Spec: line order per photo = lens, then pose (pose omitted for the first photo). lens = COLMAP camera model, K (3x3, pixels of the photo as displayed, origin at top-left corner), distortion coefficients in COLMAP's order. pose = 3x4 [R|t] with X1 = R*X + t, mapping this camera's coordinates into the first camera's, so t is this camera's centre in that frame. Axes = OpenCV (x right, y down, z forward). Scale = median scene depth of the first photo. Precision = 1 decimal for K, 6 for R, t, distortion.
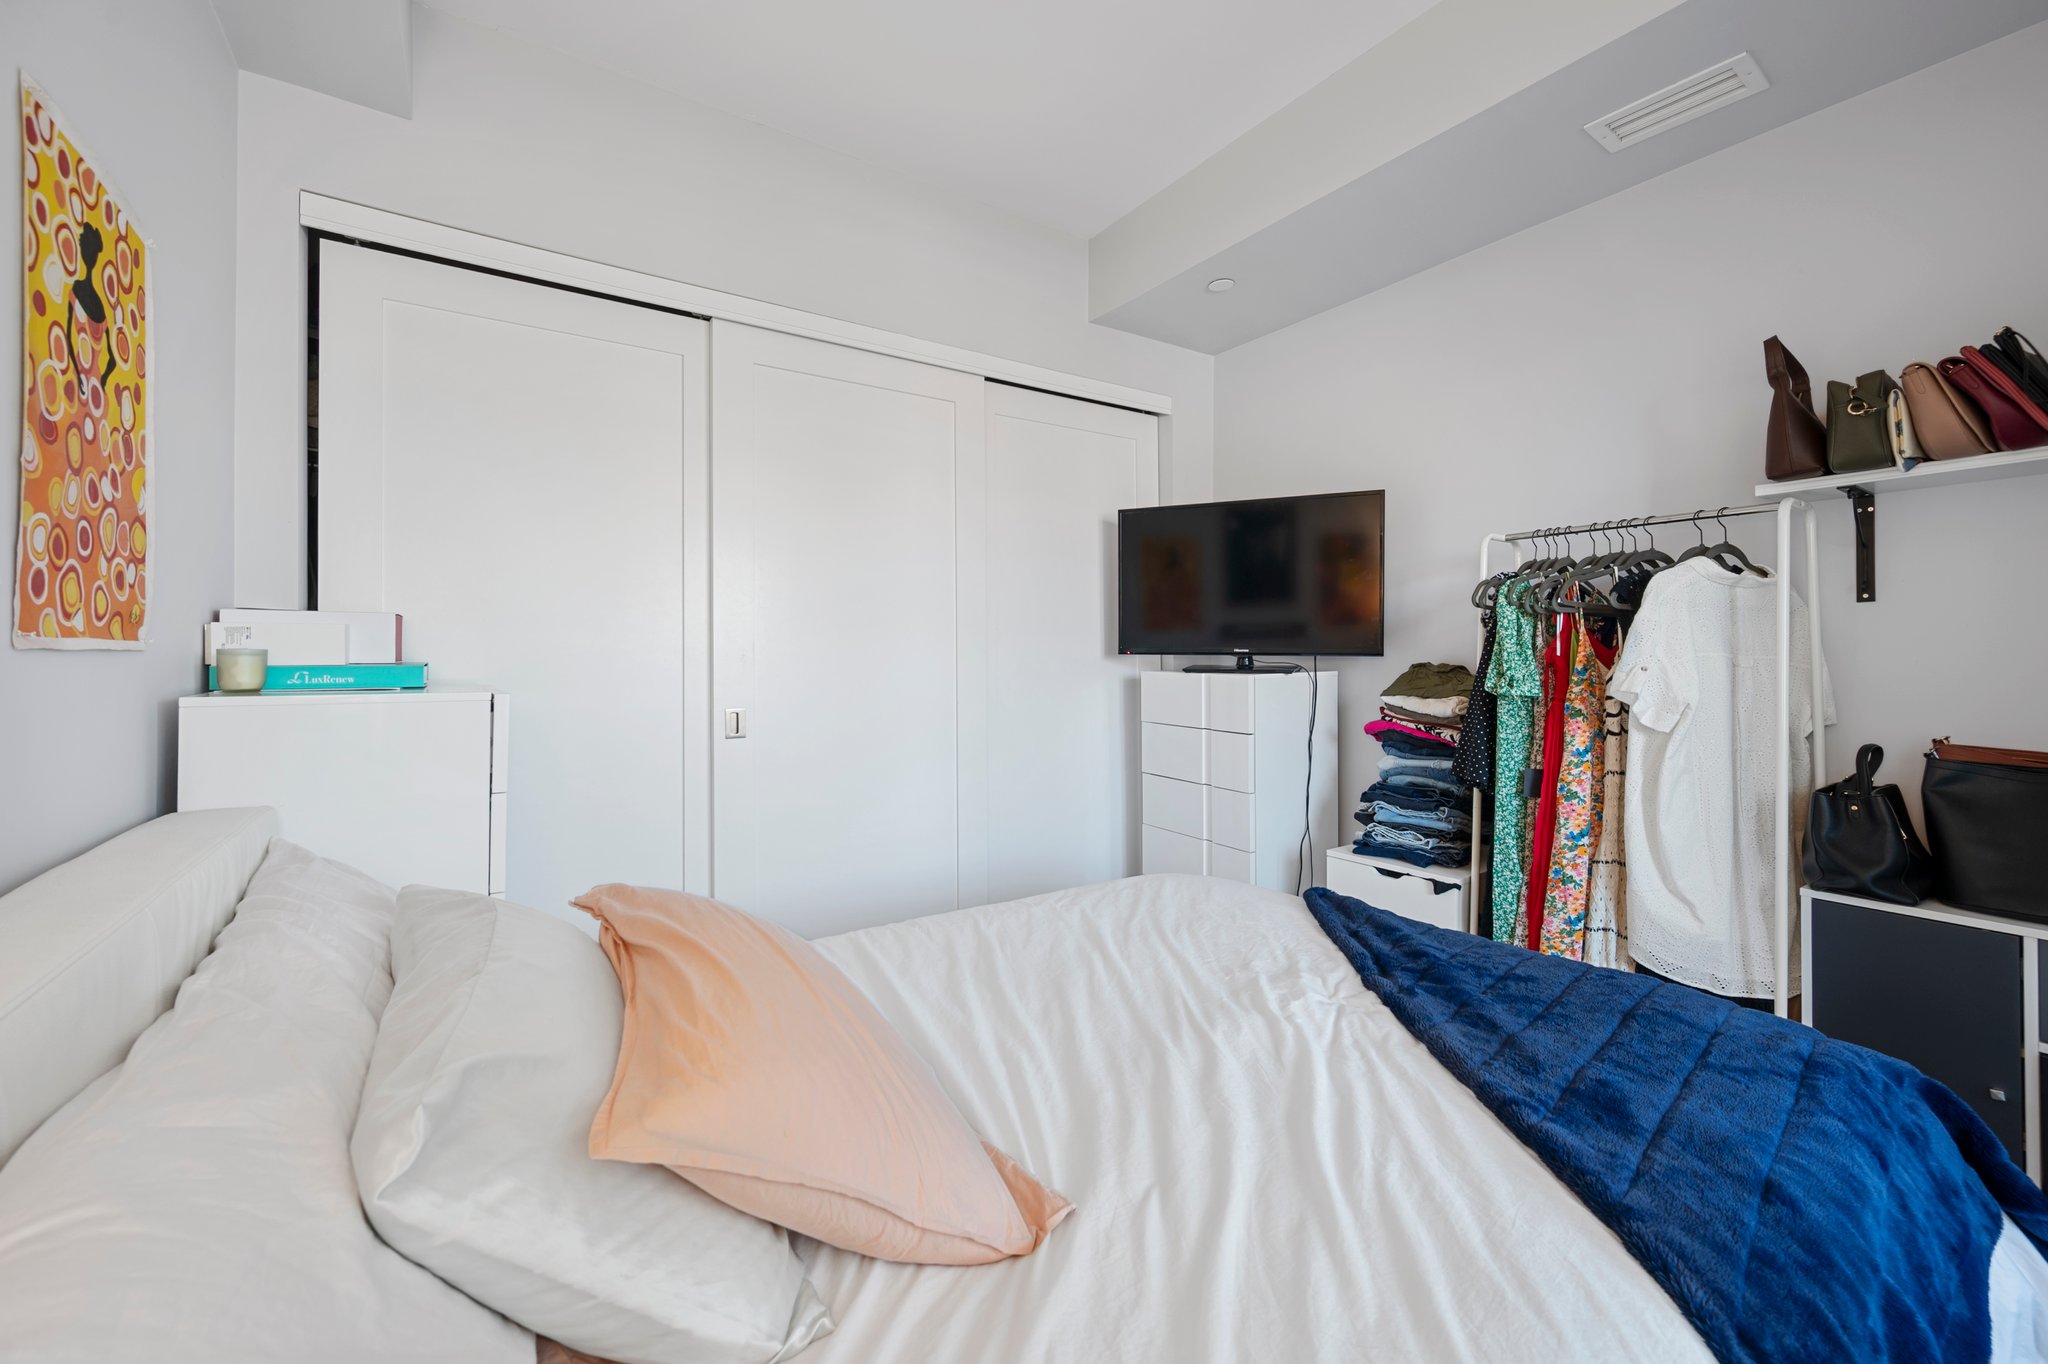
lens RADIAL K [[819.4, 0, 1016.8], [0, 819.4, 664.0], [0, 0, 1]] dist [0.000488, 0.000275]
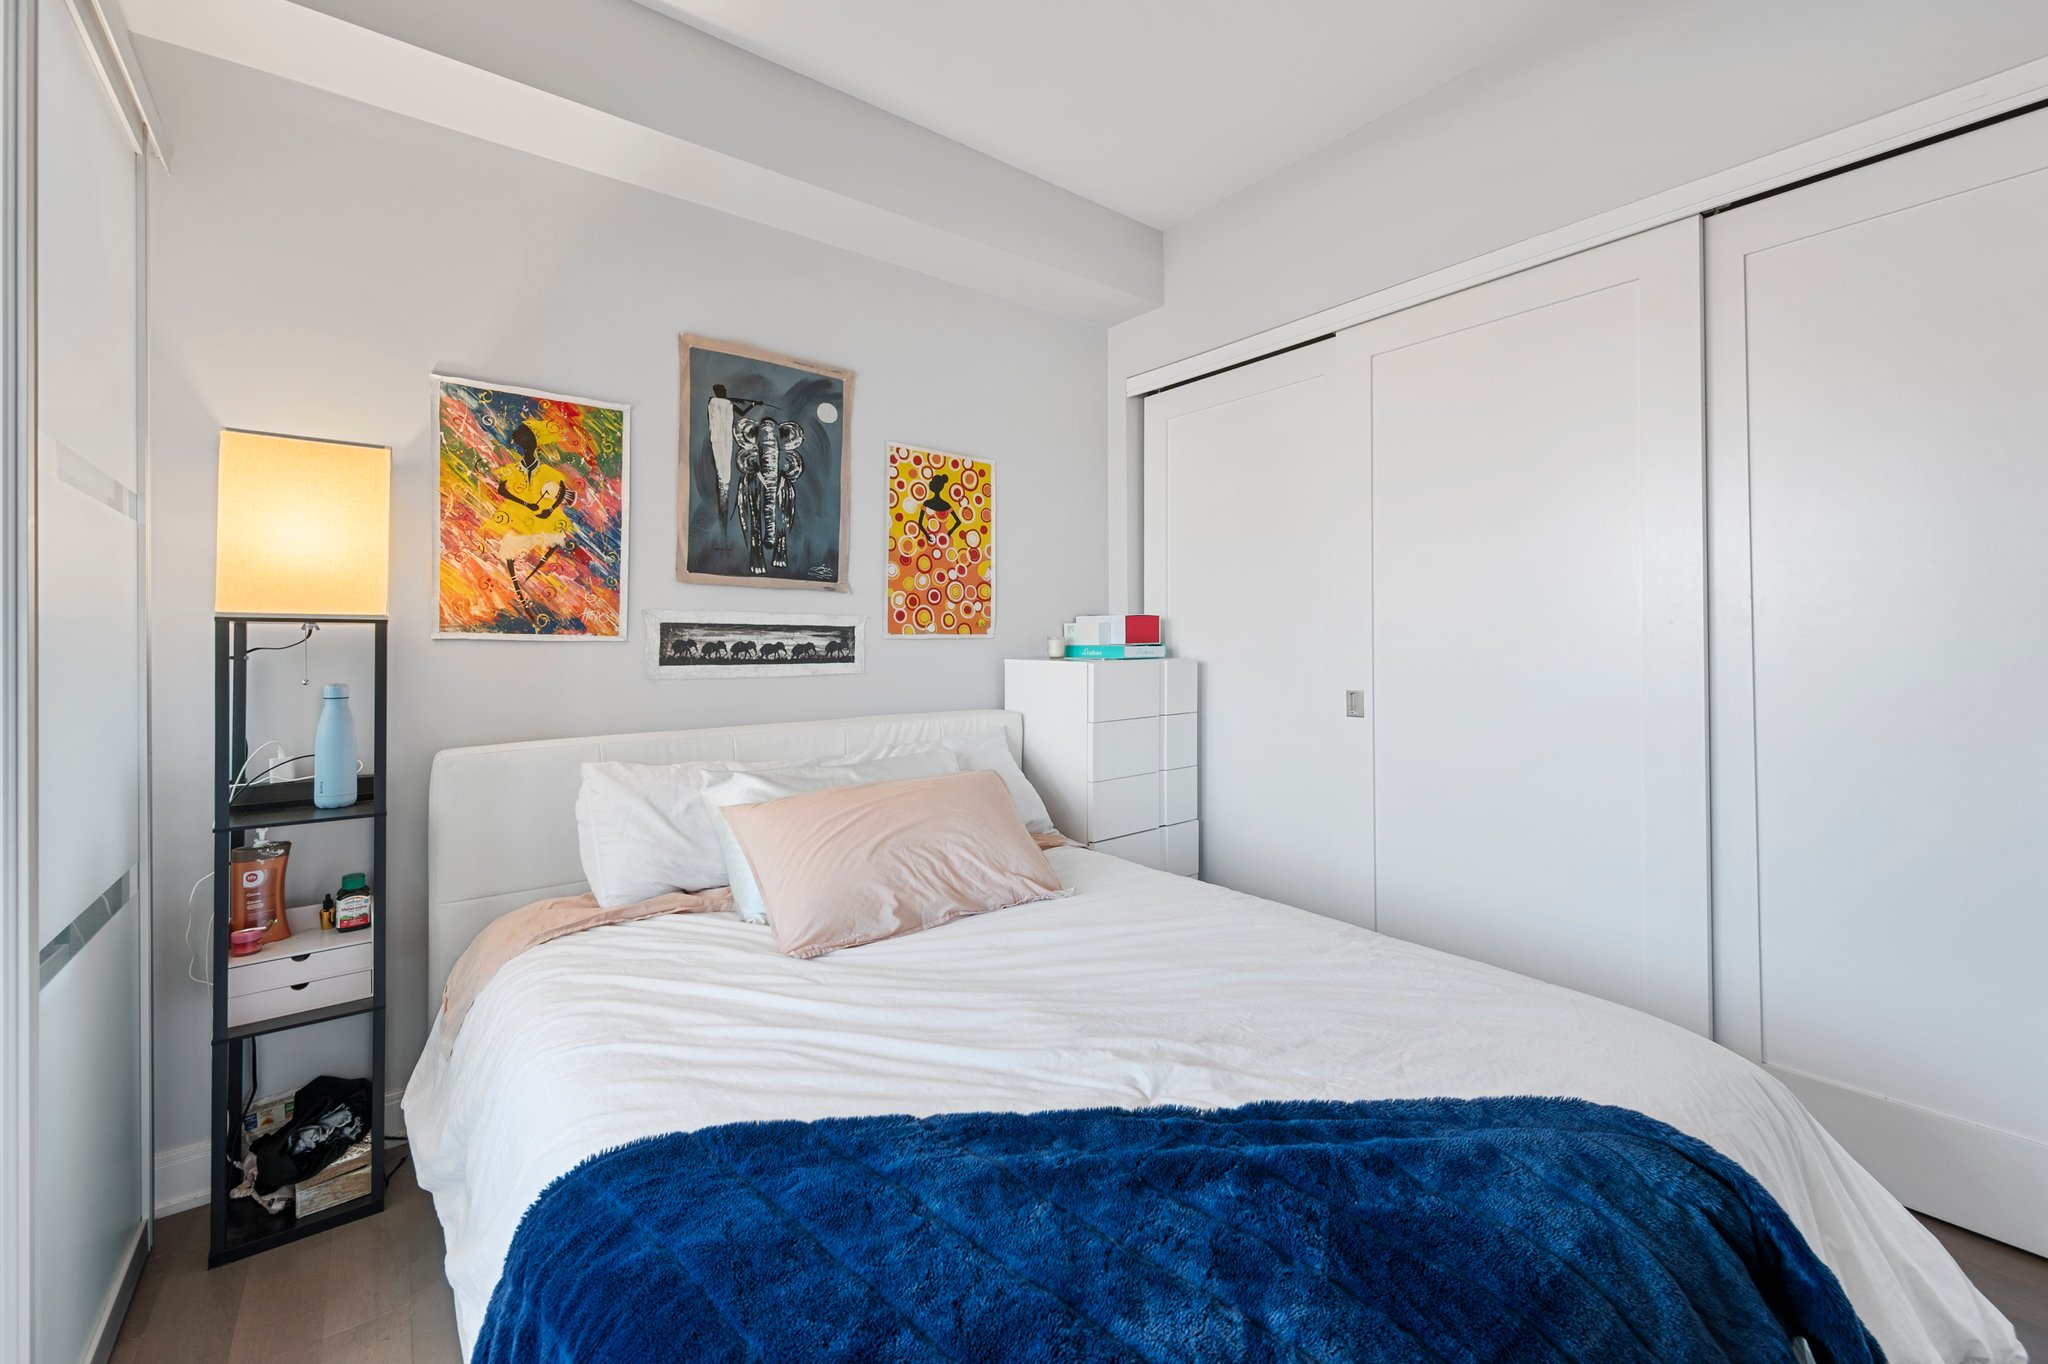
lens RADIAL K [[823.2, 0, 1032.2], [0, 823.2, 645.1], [0, 0, 1]] dist [0.000561, -0.000012]
pose [[0.082080, 0.008920, -0.996586, 1.273894], [-0.006161, 0.999945, 0.008442, -0.017618], [0.996607, 0.005447, 0.082130, 0.921427]]
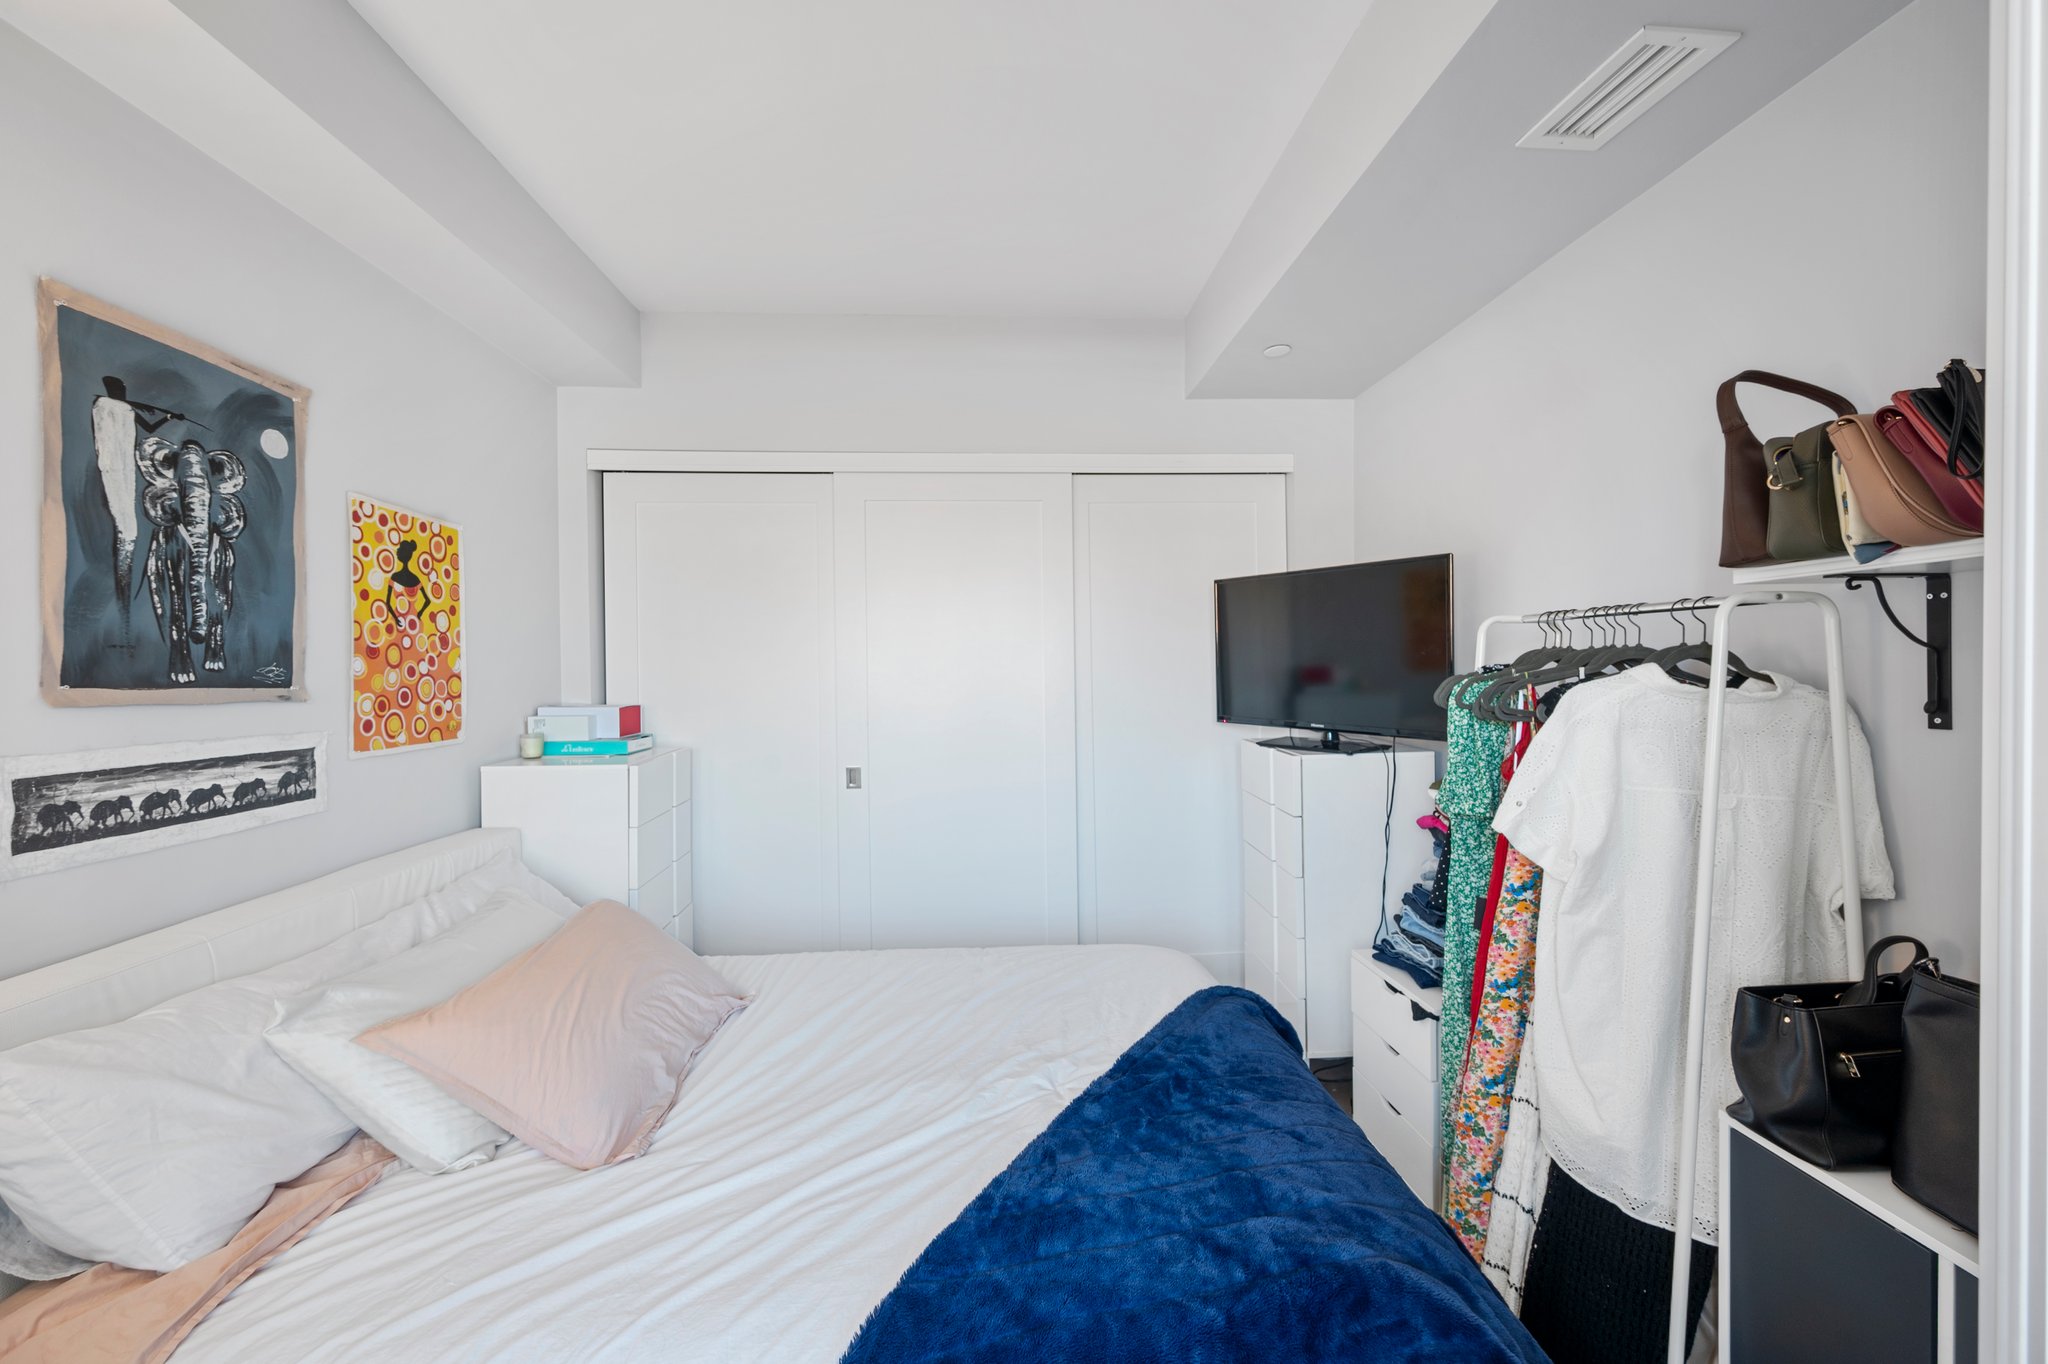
lens RADIAL K [[806.7, 0, 1019.5], [0, 806.7, 690.6], [0, 0, 1]] dist [-0.000208, 0.000119]
pose [[0.863123, 0.008653, -0.504919, 0.999829], [0.001938, 0.999789, 0.020448, -0.173706], [0.504990, -0.018627, 0.862924, 0.036713]]
